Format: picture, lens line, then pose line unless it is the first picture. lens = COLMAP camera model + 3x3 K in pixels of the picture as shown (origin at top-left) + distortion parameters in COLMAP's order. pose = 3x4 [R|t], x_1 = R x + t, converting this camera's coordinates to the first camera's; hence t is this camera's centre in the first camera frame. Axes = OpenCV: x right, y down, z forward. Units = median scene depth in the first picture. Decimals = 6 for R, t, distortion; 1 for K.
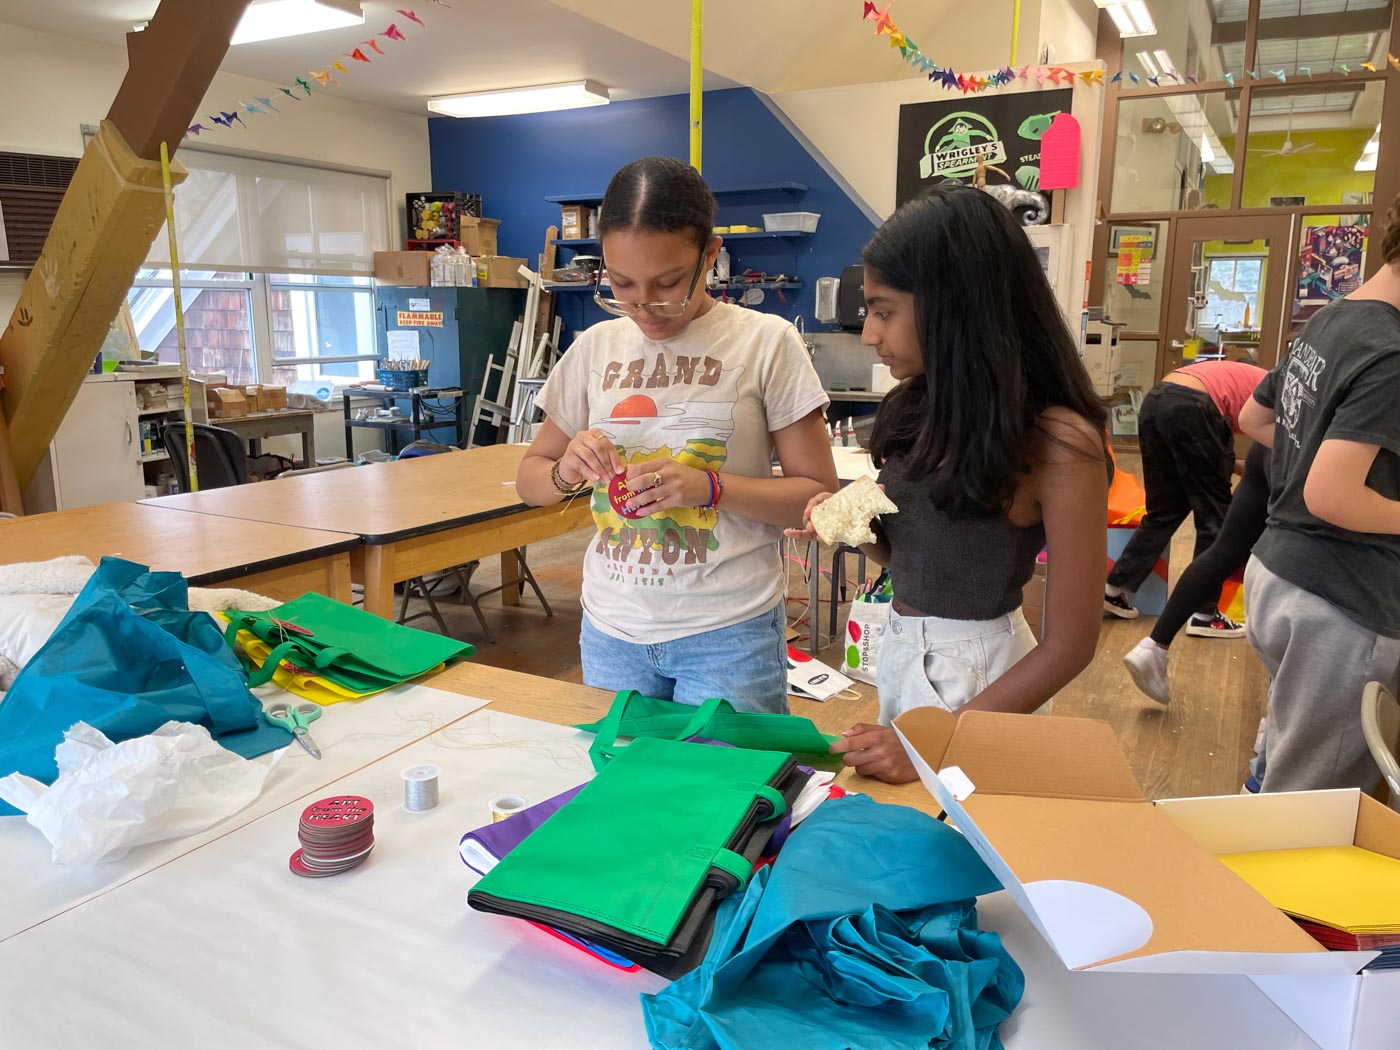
lens RADIAL K [[1060.3, 0, 705.3], [0, 1060.3, 526.6], [0, 0, 1]] dist [0.084207, -0.120074]
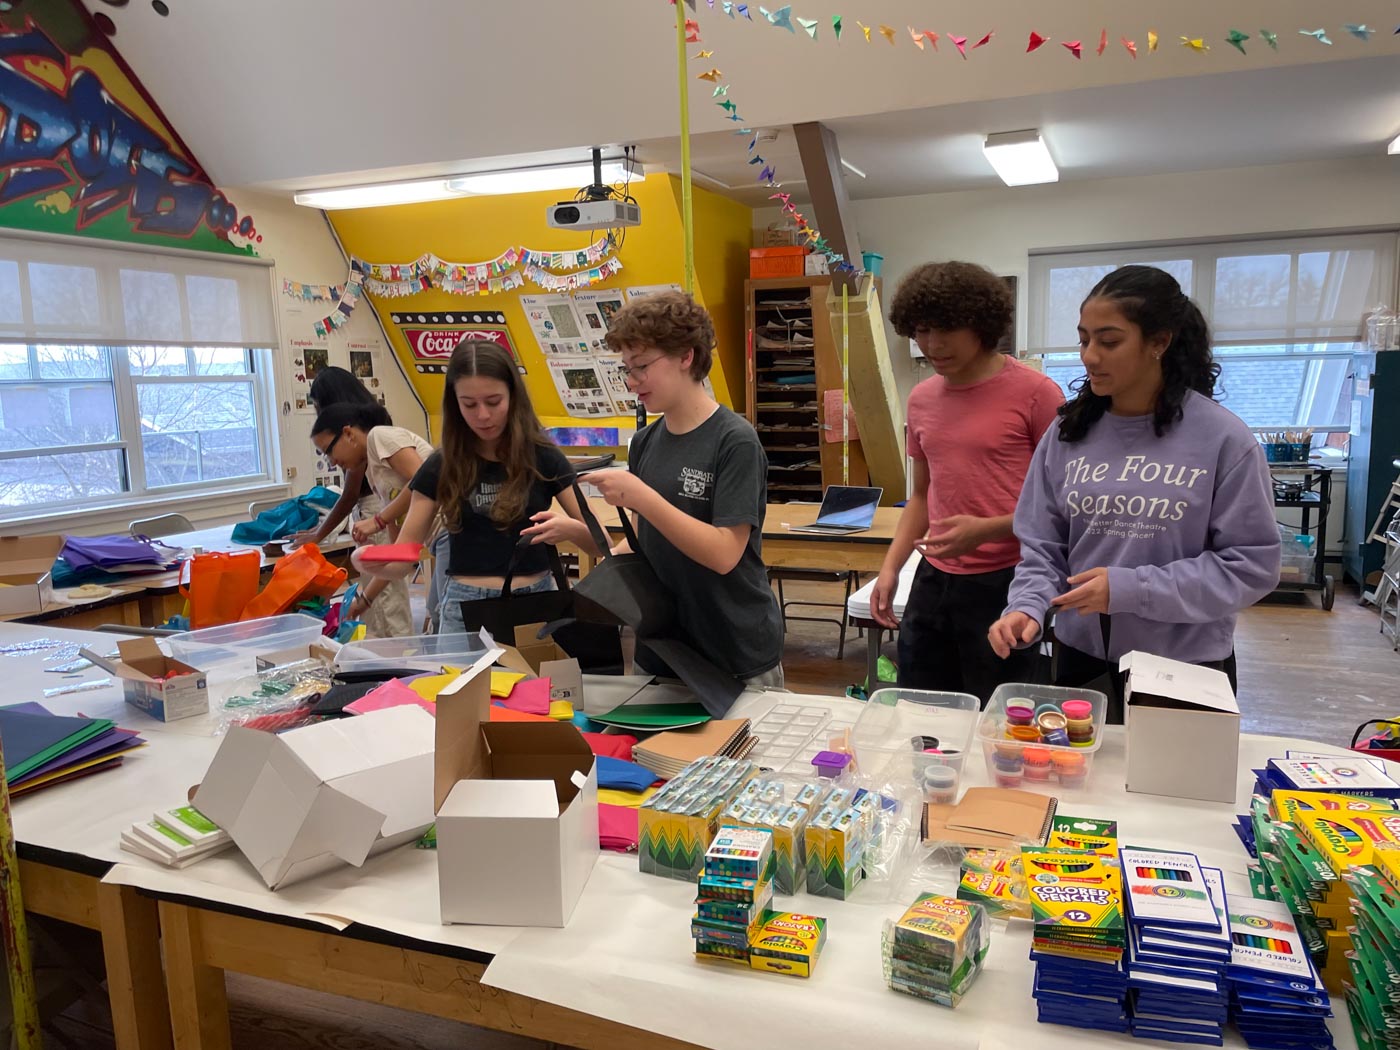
lens RADIAL K [[1060.3, 0, 705.3], [0, 1060.3, 526.6], [0, 0, 1]] dist [0.084207, -0.120074]
pose [[0.115508, 0.125920, -0.985293, 0.572243], [-0.174652, 0.979053, 0.104648, -0.081268], [0.977832, 0.159996, 0.135081, 0.372196]]
